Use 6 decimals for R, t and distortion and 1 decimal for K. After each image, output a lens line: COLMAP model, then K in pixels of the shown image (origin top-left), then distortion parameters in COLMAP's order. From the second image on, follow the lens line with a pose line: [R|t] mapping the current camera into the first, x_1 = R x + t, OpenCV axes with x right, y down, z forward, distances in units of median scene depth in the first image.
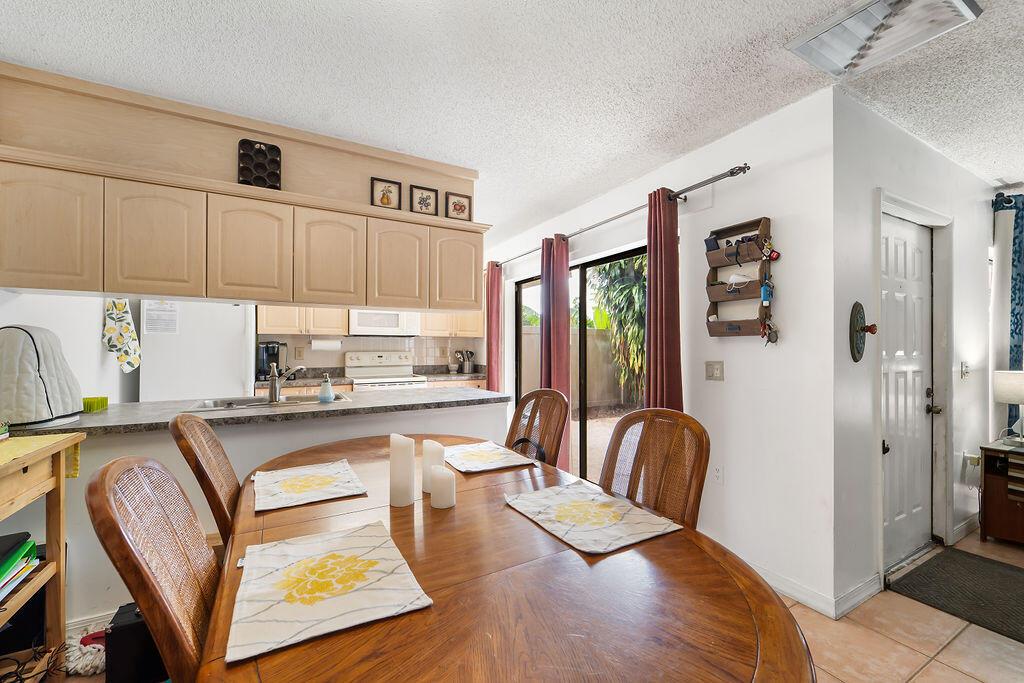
lens RADIAL K [[417.8, 0, 517.2], [0, 417.8, 348.3], [0, 0, 1]] dist [-0.021258, -0.000509]
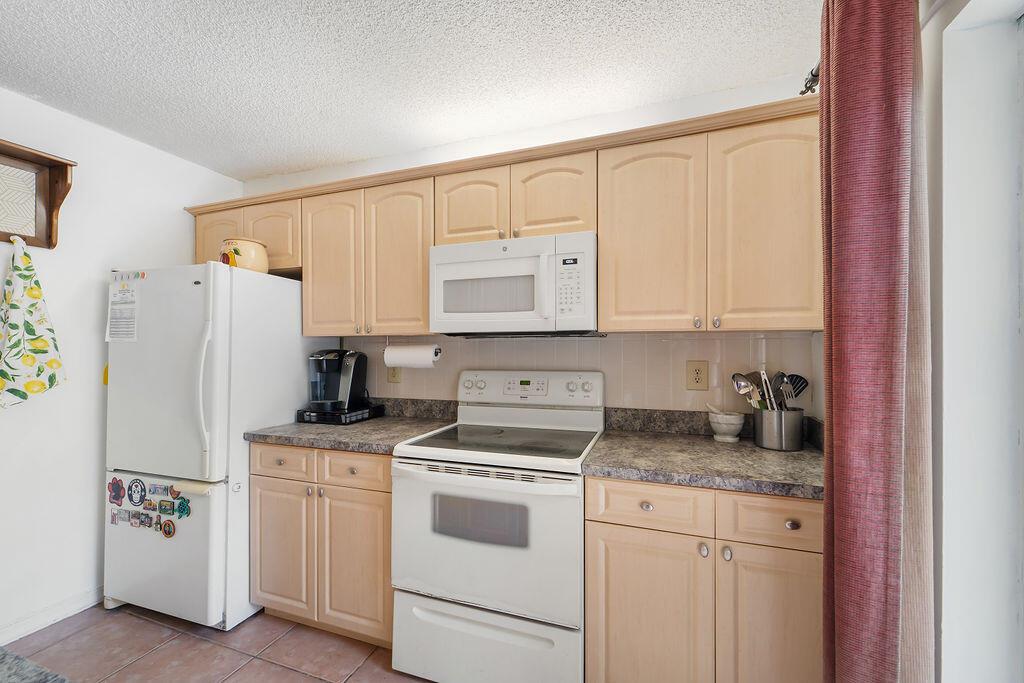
lens RADIAL K [[417.8, 0, 519.8], [0, 417.8, 342.9], [0, 0, 1]] dist [-0.021258, -0.000509]
pose [[0.641638, -0.009445, -0.766949, -0.005796], [0.004362, 0.999953, -0.008666, -0.015610], [0.766995, 0.002215, 0.641649, 0.668201]]
